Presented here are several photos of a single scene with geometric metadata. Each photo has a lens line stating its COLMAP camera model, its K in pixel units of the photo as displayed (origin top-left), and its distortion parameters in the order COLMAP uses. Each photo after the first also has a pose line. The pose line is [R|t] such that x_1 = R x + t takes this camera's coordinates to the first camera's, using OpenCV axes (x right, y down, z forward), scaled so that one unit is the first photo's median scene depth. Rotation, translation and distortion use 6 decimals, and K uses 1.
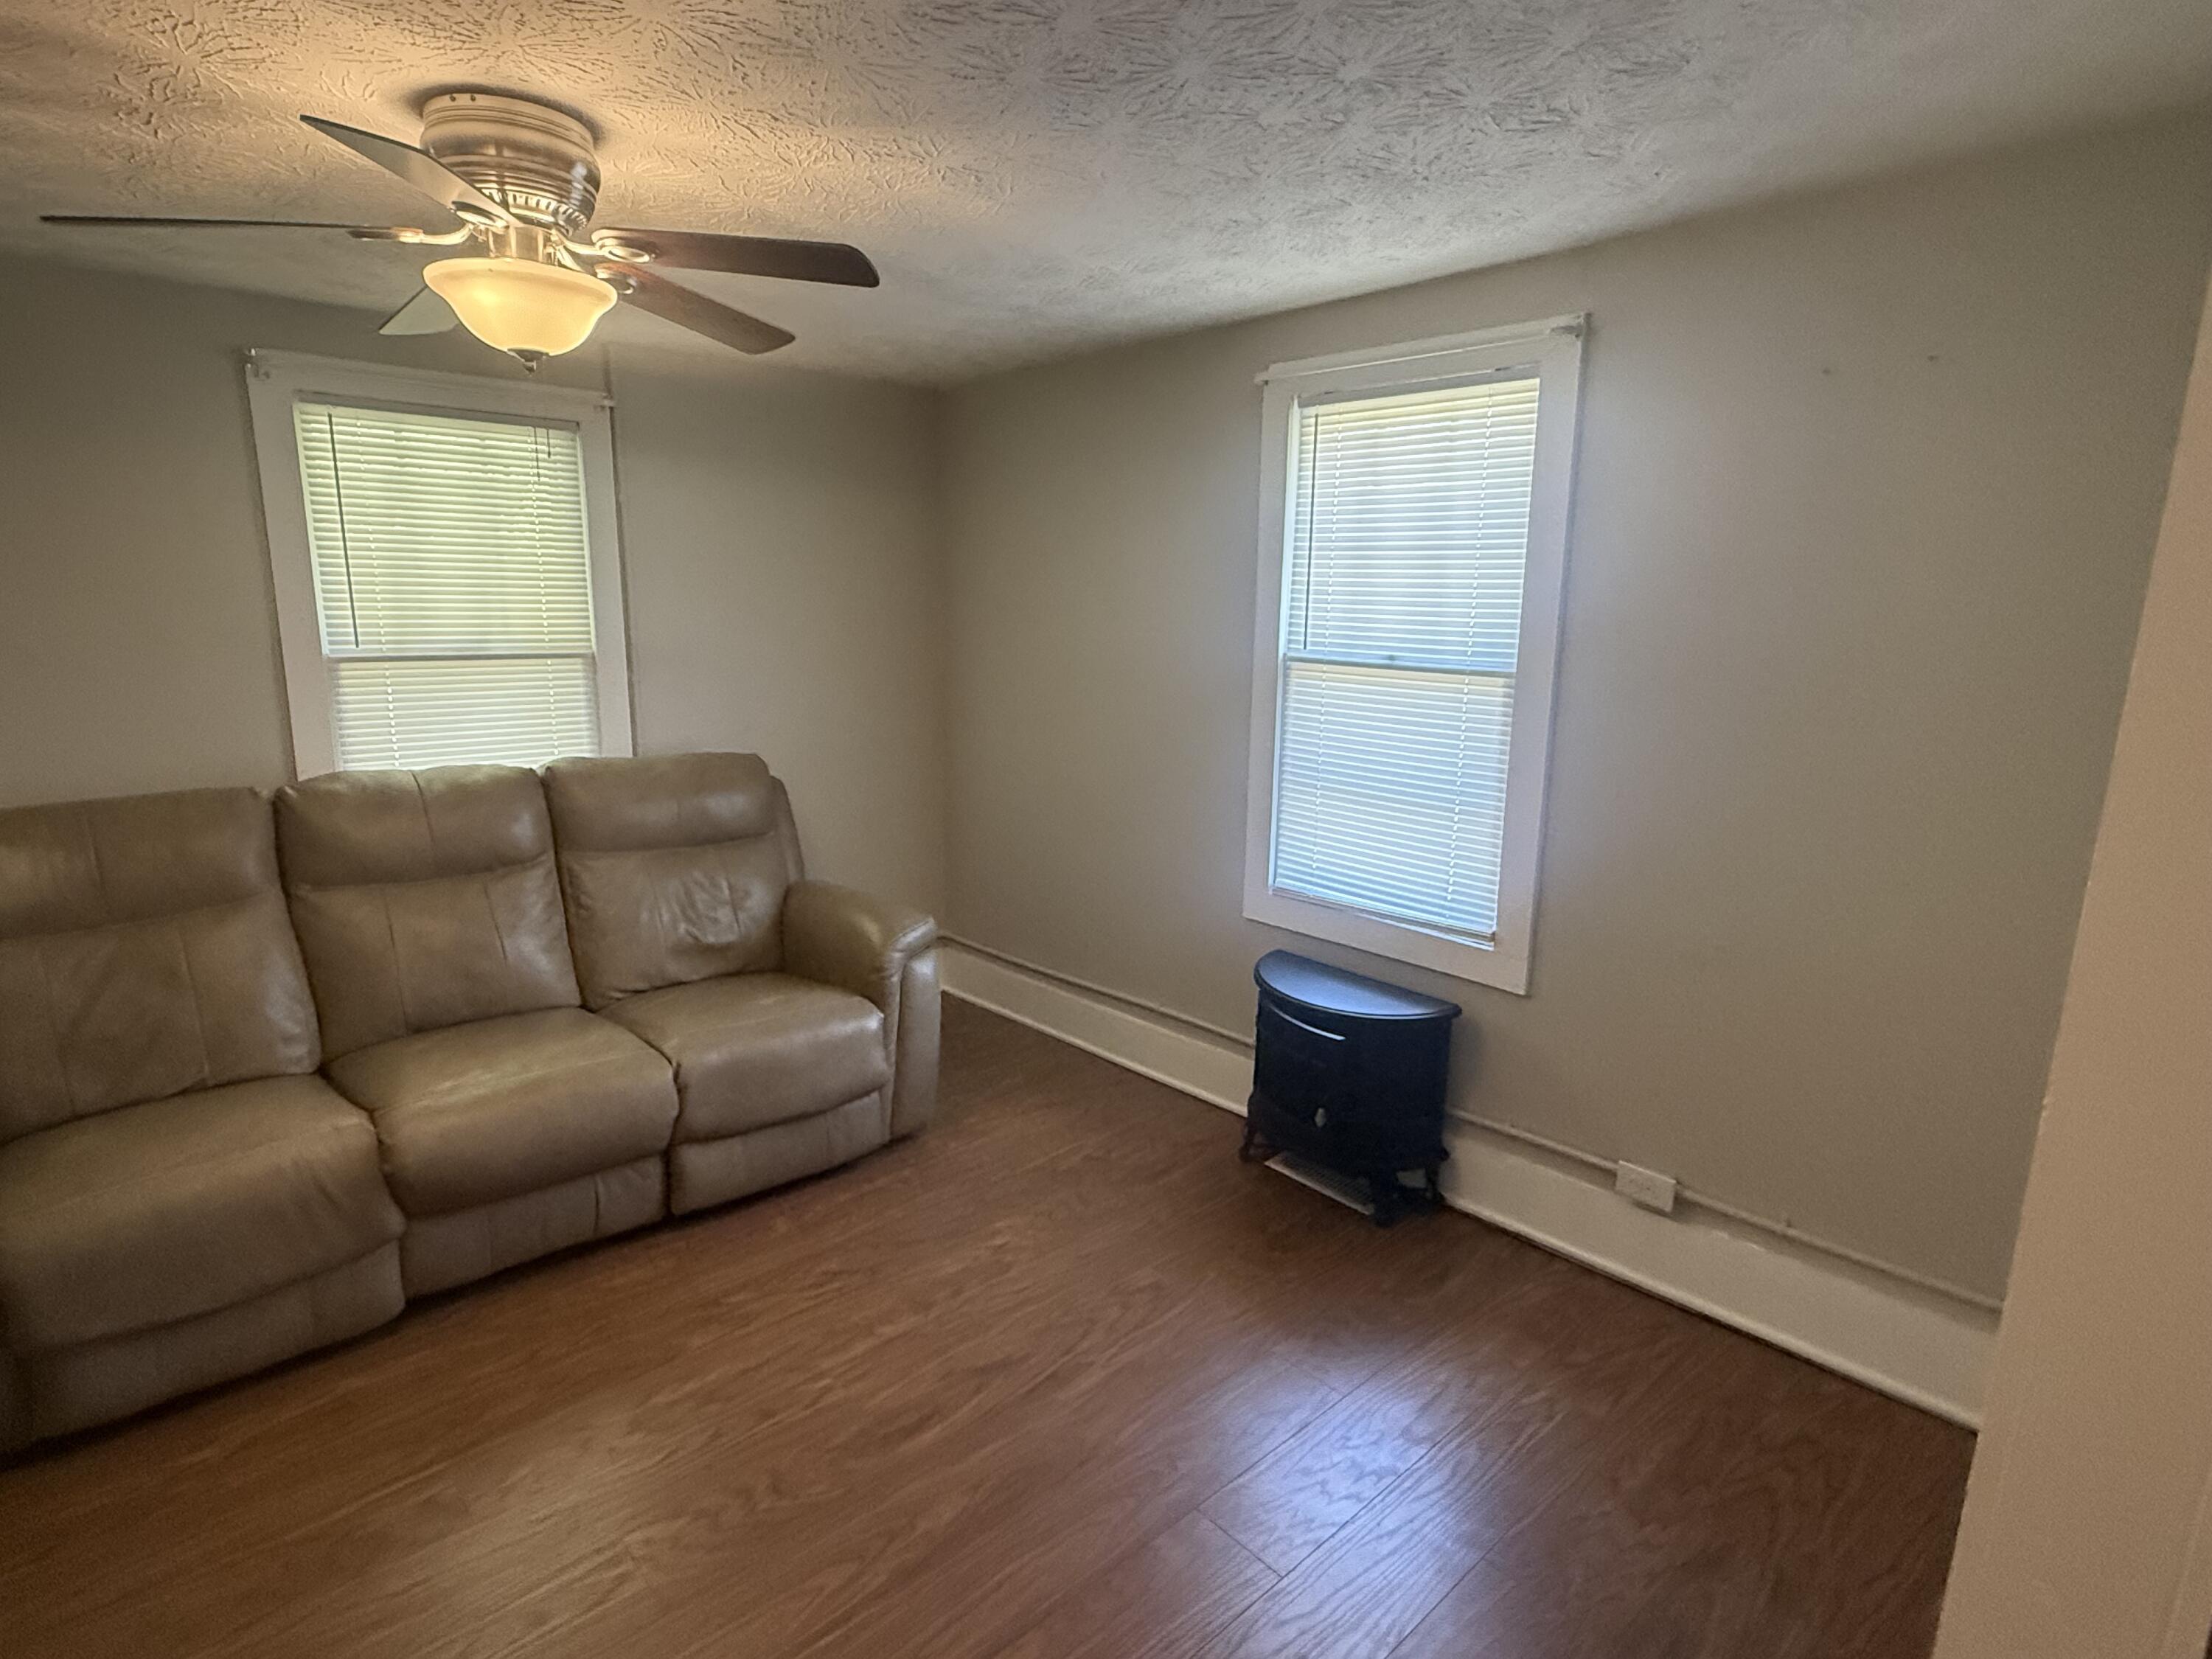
lens RADIAL K [[1129.9, 0, 1106.0], [0, 1129.9, 829.5], [0, 0, 1]] dist [-0.002960, -0.000428]
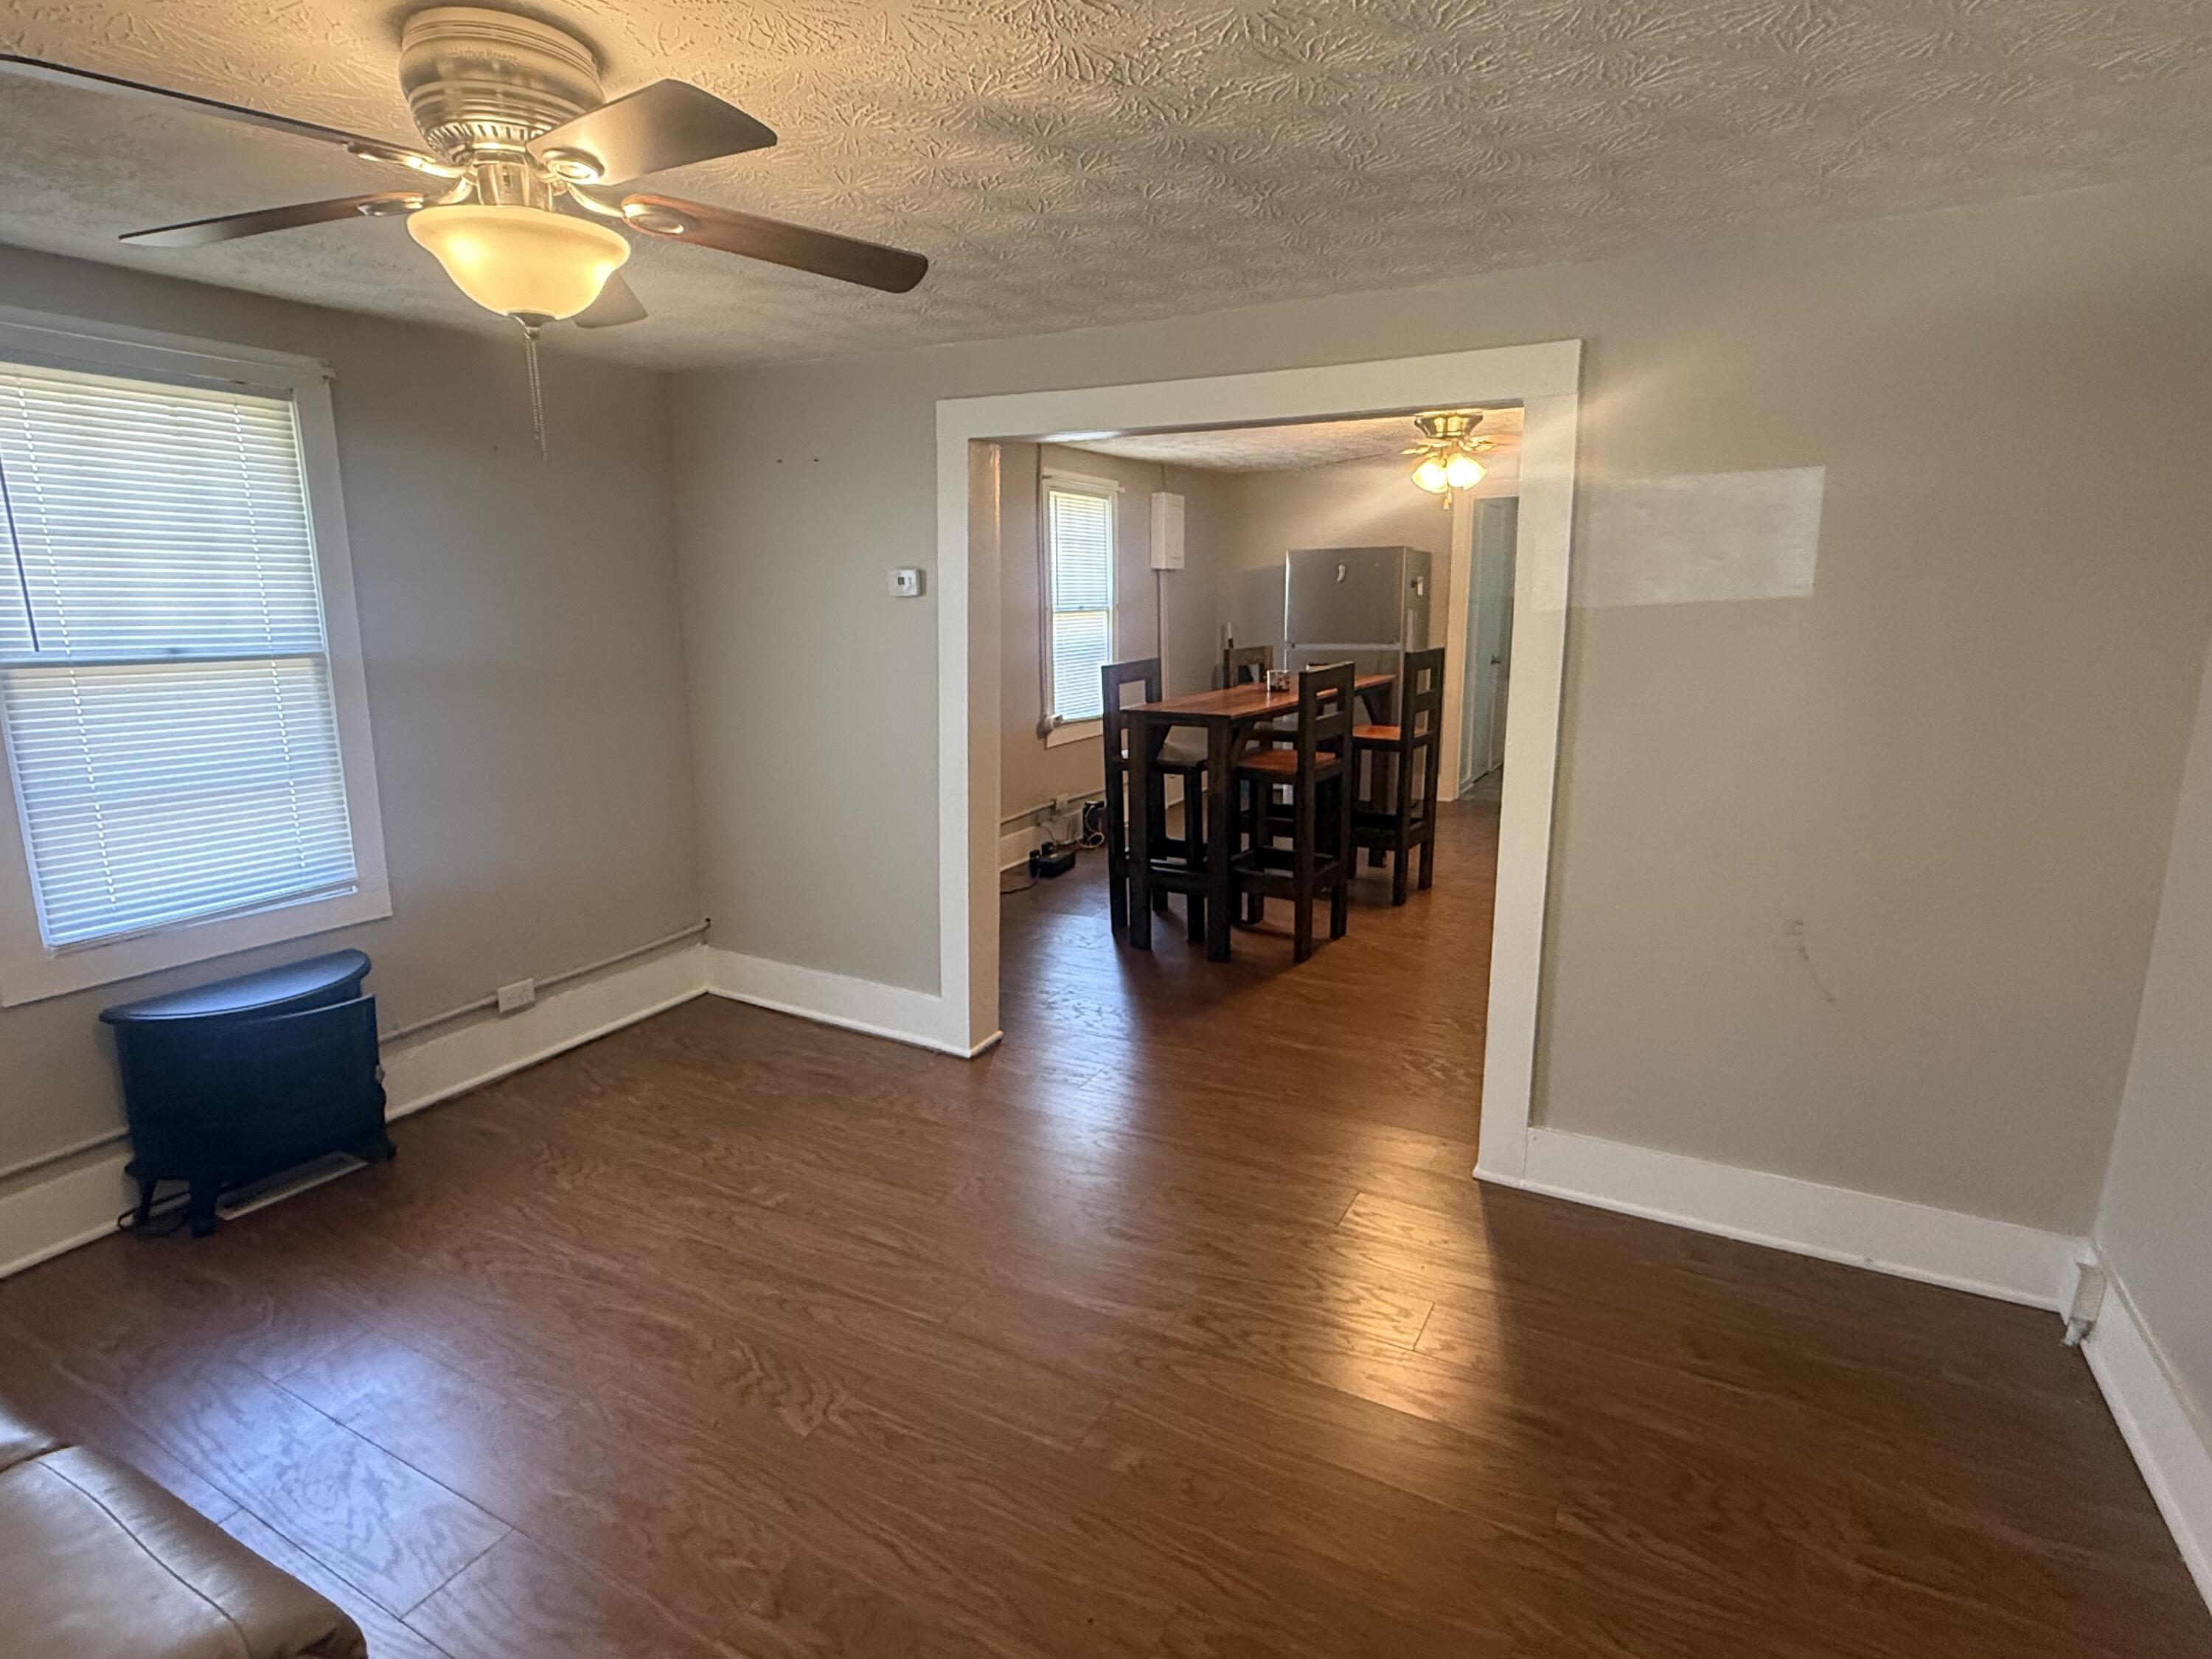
lens RADIAL K [[1129.9, 0, 1106.0], [0, 1129.9, 829.5], [0, 0, 1]] dist [-0.002960, -0.000428]
pose [[-0.334345, -0.205022, 0.919880, -0.990617], [0.186242, 0.942430, 0.277740, -0.135086], [-0.923865, 0.264181, -0.276914, 0.605923]]
